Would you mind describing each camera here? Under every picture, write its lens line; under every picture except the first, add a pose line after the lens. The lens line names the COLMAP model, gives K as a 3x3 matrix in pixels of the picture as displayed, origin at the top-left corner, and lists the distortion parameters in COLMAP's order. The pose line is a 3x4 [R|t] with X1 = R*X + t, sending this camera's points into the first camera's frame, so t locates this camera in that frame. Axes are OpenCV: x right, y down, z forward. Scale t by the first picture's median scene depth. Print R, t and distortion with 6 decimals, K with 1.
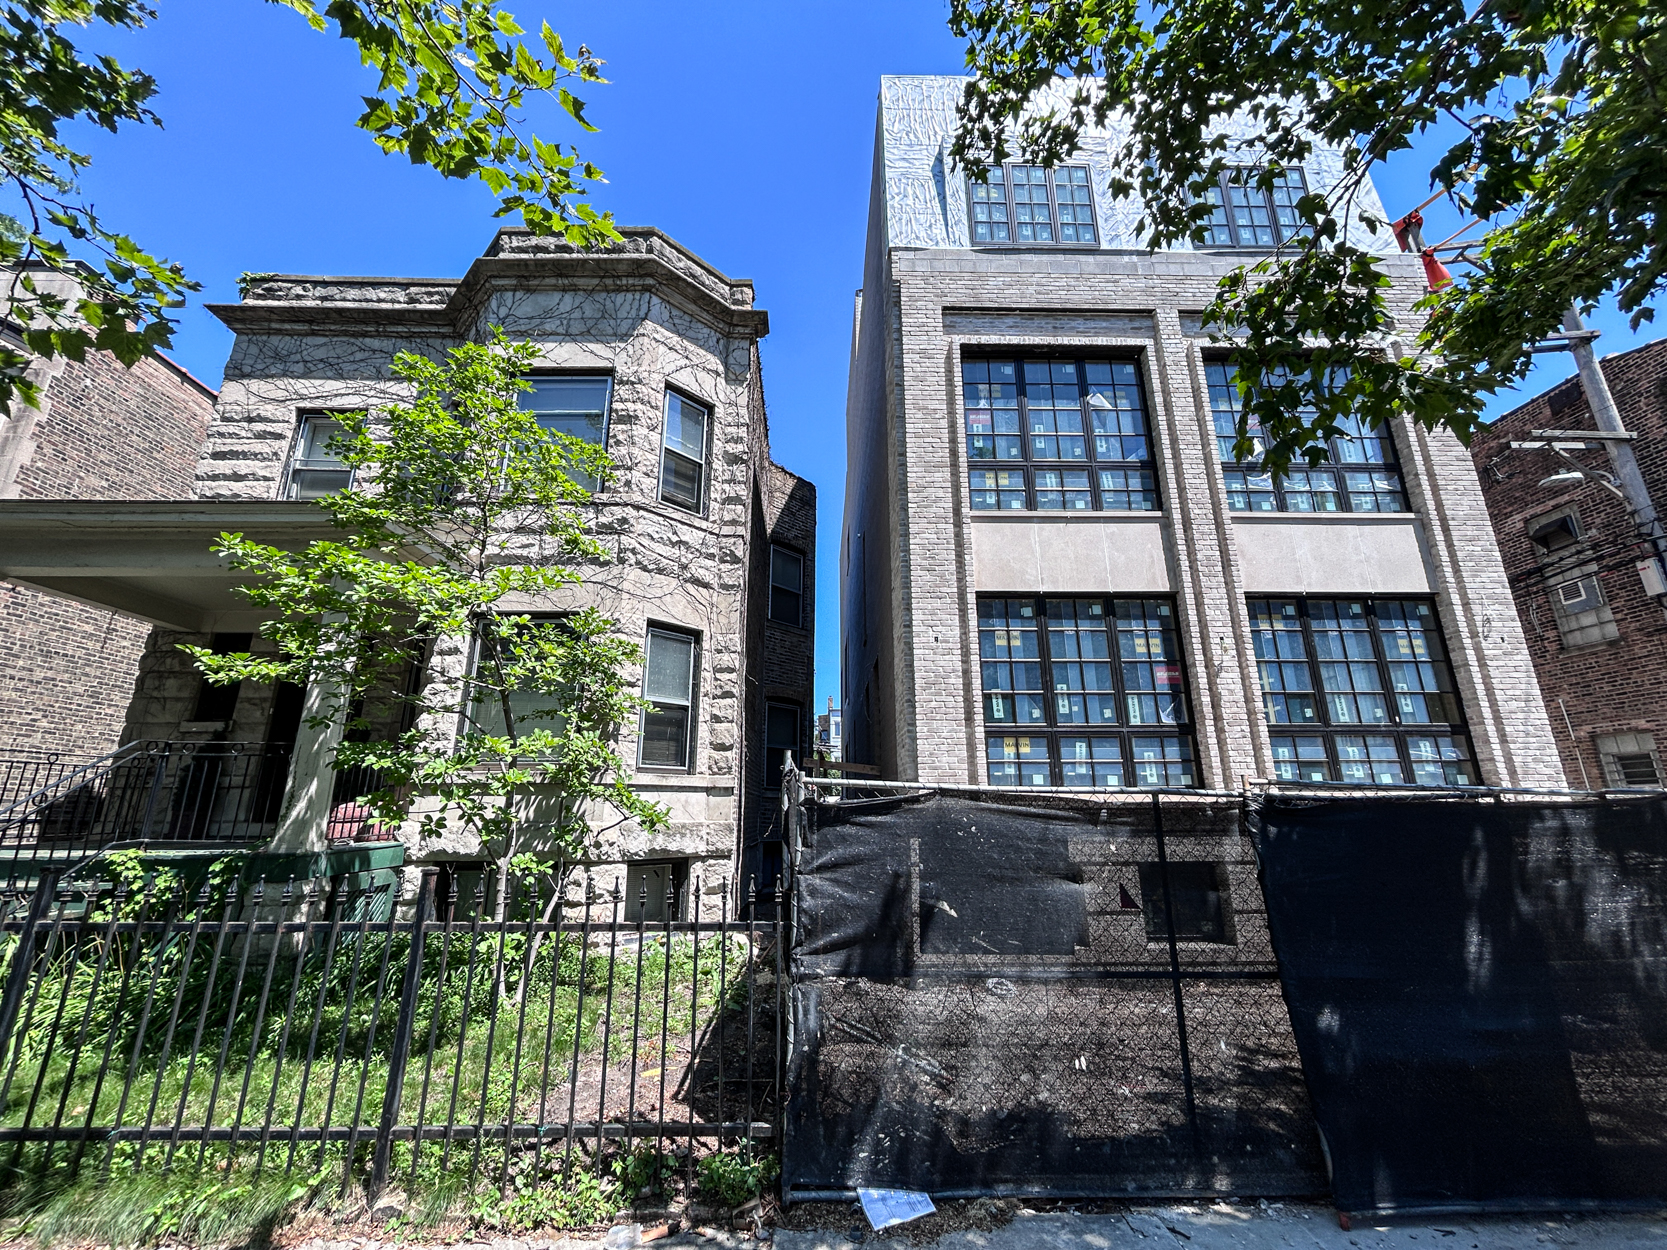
lens RADIAL K [[674.6, 0, 833.5], [0, 674.6, 625.0], [0, 0, 1]] dist [-0.002301, 0.001561]
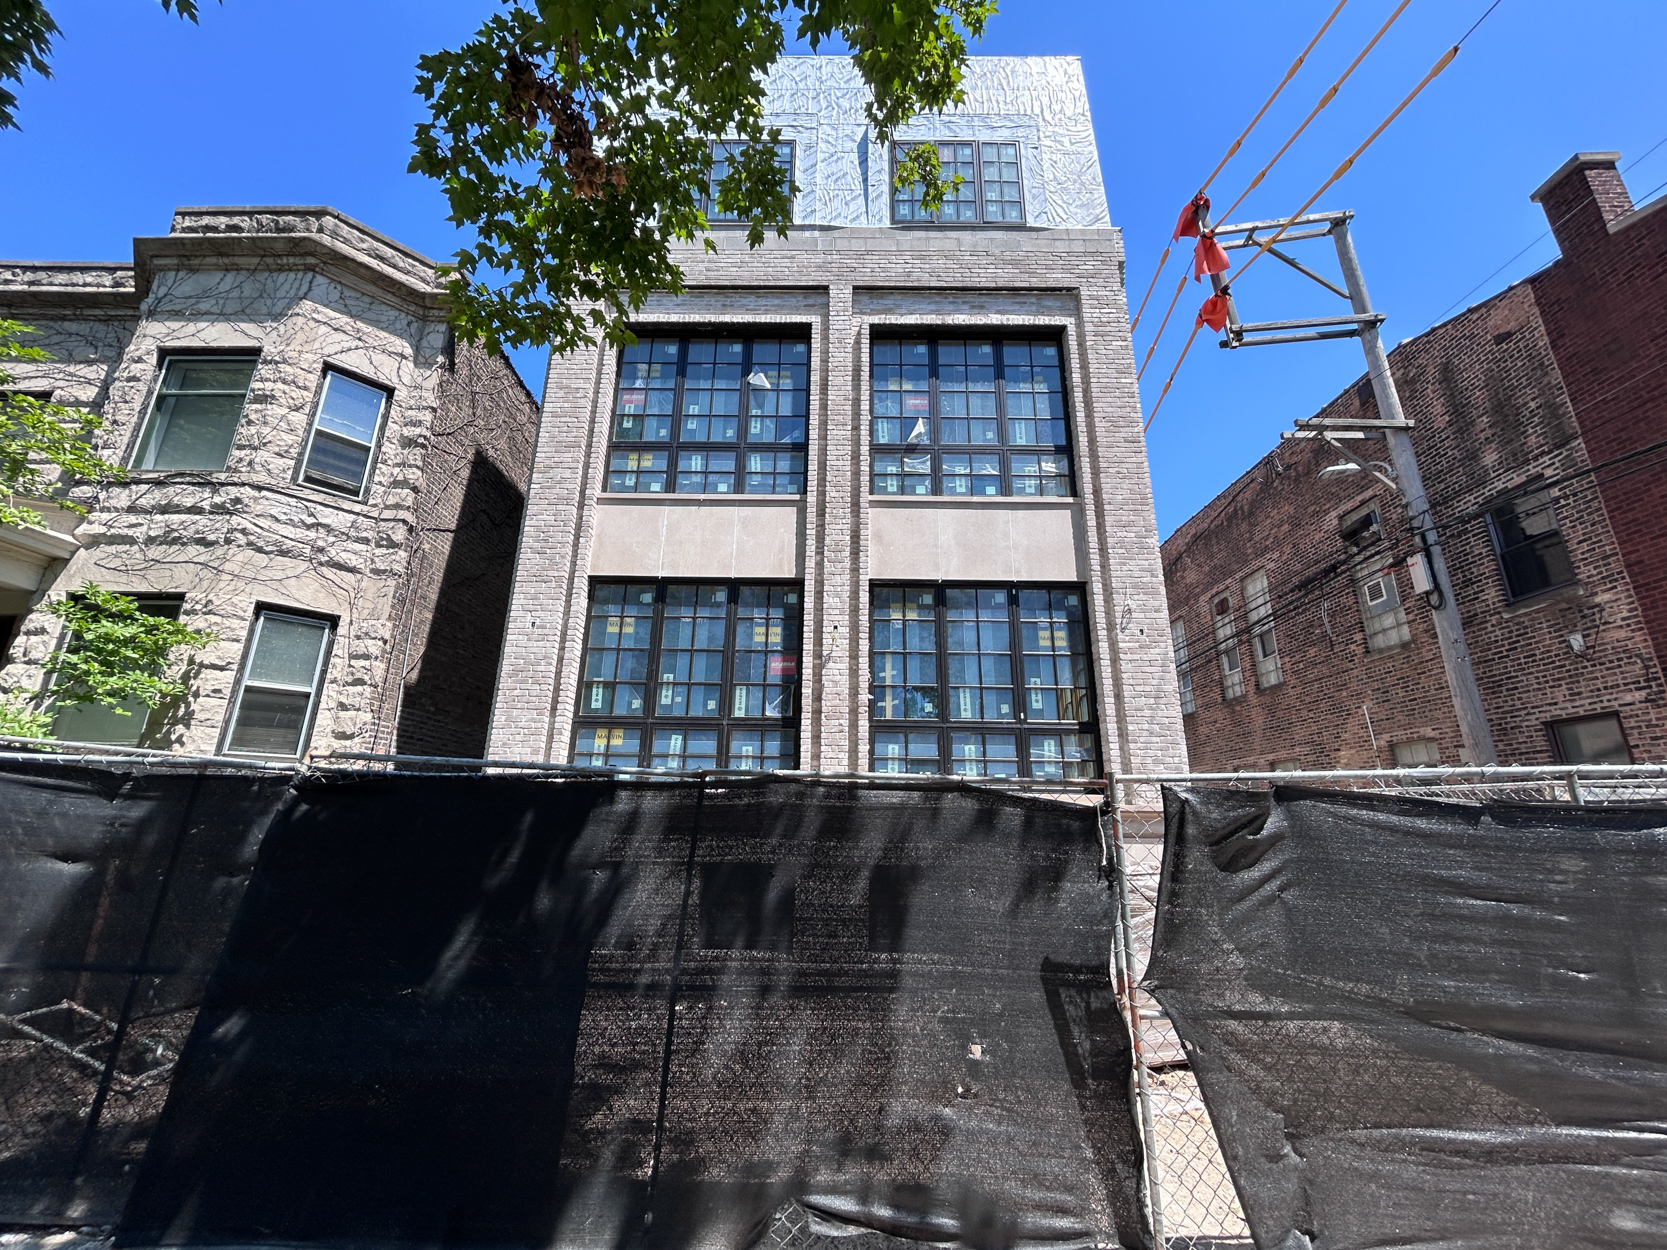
lens RADIAL K [[674.6, 0, 833.5], [0, 674.6, 625.0], [0, 0, 1]] dist [-0.002301, 0.001561]
pose [[0.999425, 0.010411, -0.032261, 0.553546], [-0.010860, 0.999846, -0.013773, 0.027508], [0.032113, 0.014115, 0.999385, 0.053902]]
